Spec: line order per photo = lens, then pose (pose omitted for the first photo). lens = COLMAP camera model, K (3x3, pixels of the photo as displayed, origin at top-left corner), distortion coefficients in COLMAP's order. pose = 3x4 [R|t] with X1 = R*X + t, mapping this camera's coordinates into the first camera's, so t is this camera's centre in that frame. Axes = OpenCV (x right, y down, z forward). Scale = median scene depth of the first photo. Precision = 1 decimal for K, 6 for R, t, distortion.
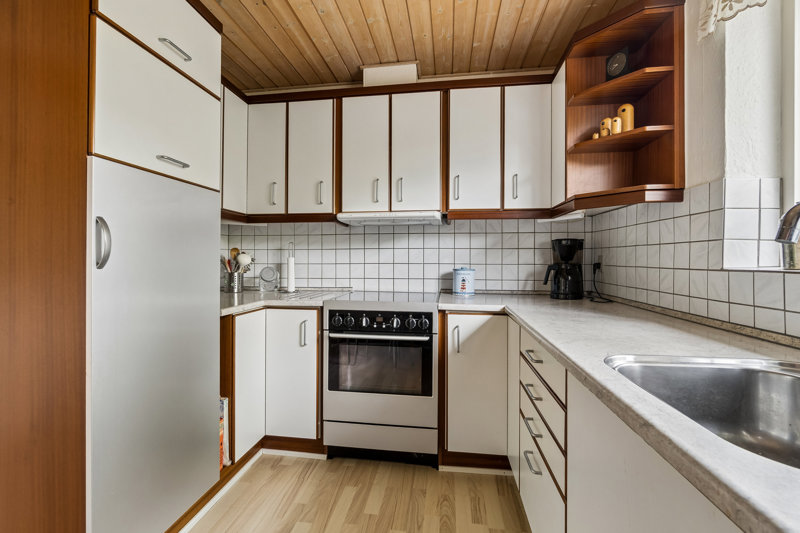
lens RADIAL K [[378.3, 0, 388.1], [0, 378.3, 257.9], [0, 0, 1]] dist [-0.000248, -0.000013]
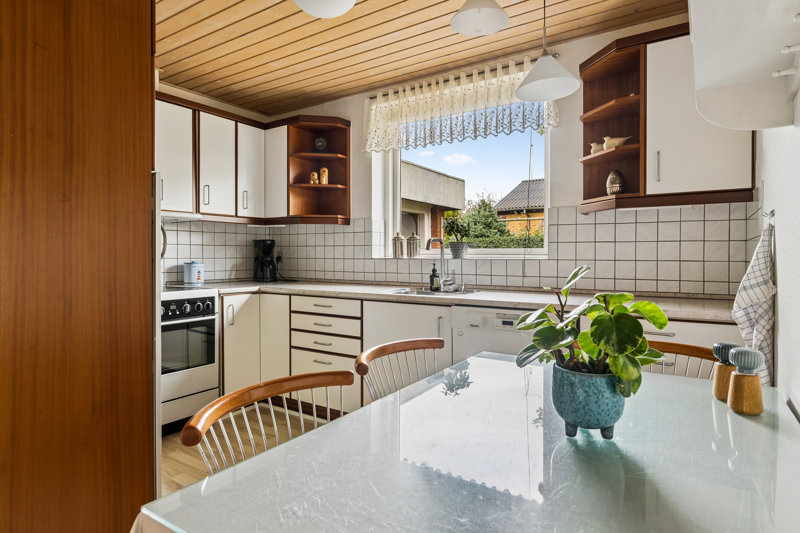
lens RADIAL K [[455.7, 0, 400.0], [0, 455.7, 266.5], [0, 0, 1]] dist [-0.000300, 0.000030]
pose [[0.416471, -0.027079, 0.908746, -1.006186], [-0.002502, 0.999518, 0.030930, -0.004398], [-0.909145, -0.015155, 0.416203, -0.195177]]
